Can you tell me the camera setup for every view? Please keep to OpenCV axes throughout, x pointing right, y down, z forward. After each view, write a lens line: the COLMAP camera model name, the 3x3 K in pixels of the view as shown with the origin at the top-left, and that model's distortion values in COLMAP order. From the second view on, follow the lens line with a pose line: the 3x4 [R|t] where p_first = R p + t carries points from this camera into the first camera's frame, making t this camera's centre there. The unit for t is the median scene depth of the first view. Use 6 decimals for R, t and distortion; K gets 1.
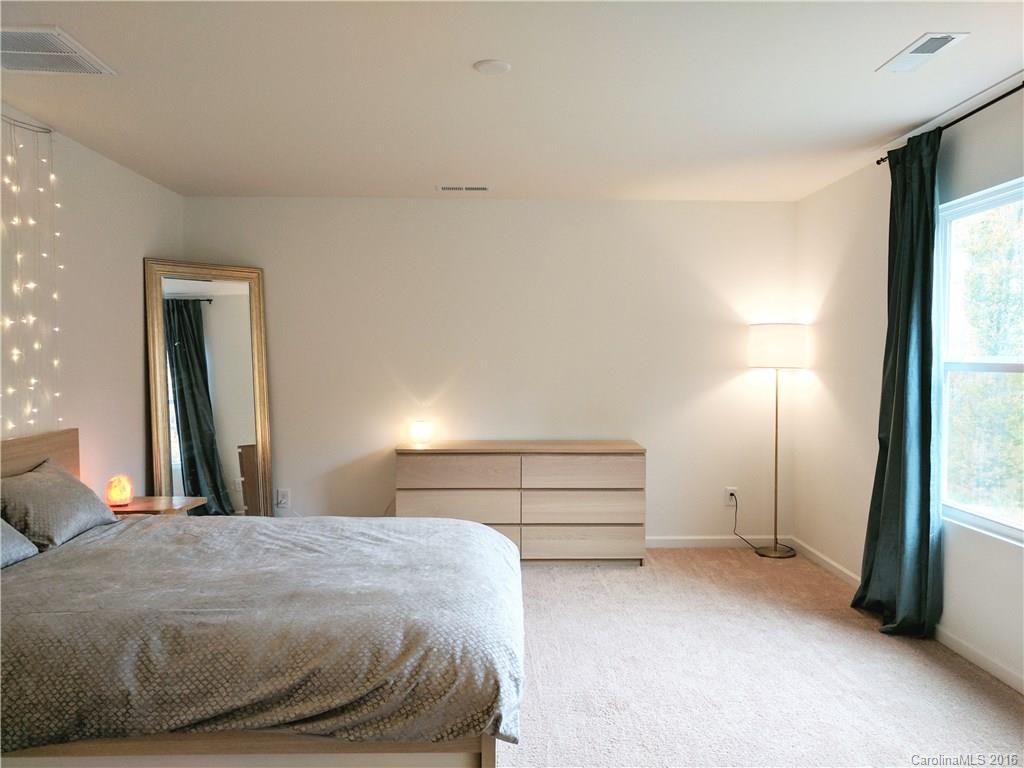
lens RADIAL K [[763.2, 0, 512.0], [0, 763.2, 384.0], [0, 0, 1]] dist [0.002604, 0.001456]
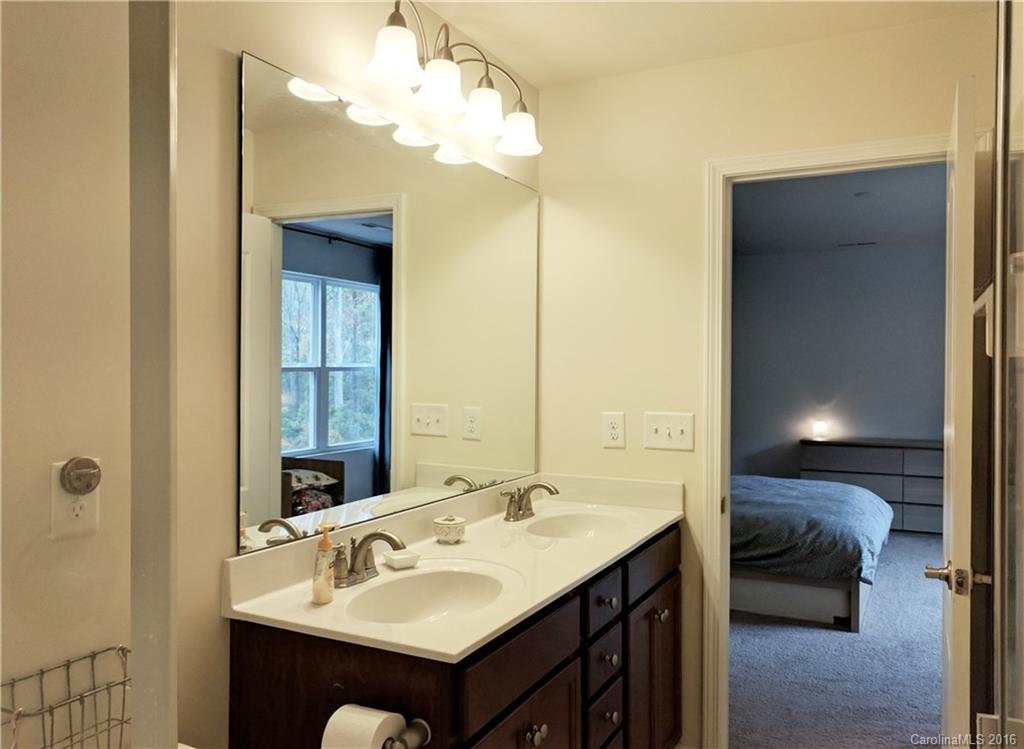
lens RADIAL K [[780.8, 0, 512.0], [0, 780.8, 374.5], [0, 0, 1]] dist [0.001507, 0.001758]
pose [[0.877788, 0.004966, -0.479024, 0.141026], [-0.017429, 0.999615, -0.021574, 0.017902], [0.478732, 0.027287, 0.877537, -1.052894]]
